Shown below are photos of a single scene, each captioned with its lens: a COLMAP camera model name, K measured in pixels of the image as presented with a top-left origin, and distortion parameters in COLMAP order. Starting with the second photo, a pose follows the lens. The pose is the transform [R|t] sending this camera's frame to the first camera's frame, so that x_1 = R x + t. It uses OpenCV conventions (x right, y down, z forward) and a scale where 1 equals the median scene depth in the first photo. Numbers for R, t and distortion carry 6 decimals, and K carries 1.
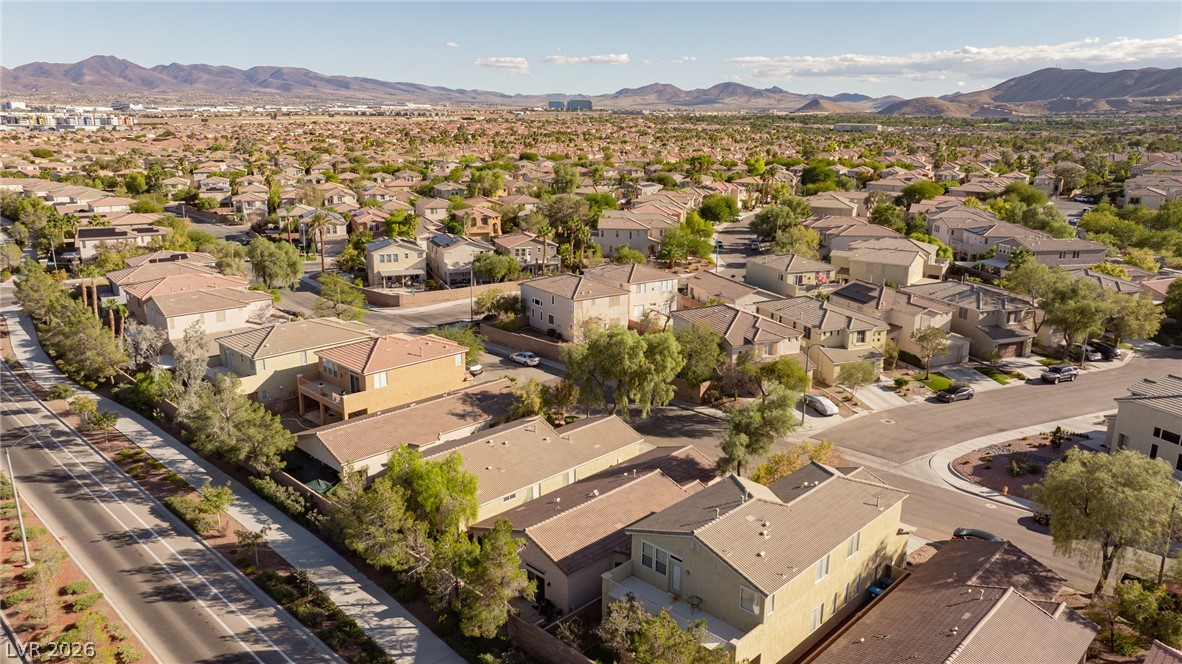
lens RADIAL K [[823.2, 0, 591.0], [0, 823.2, 332.0], [0, 0, 1]] dist [-0.013923, 0.006220]
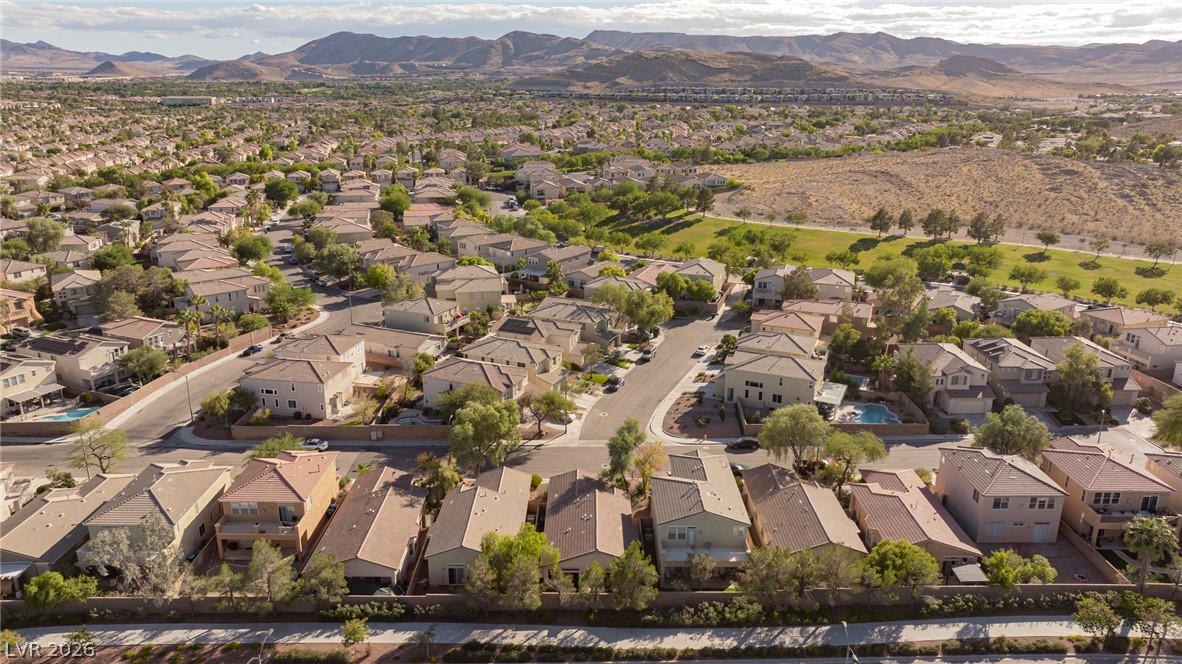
lens RADIAL K [[823.2, 0, 591.0], [0, 823.2, 332.0], [0, 0, 1]] dist [-0.013923, 0.006220]
pose [[0.721279, -0.211376, 0.659603, -0.561704], [0.183662, 0.976575, 0.112116, -0.192294], [-0.667851, 0.040277, 0.743205, -0.119318]]
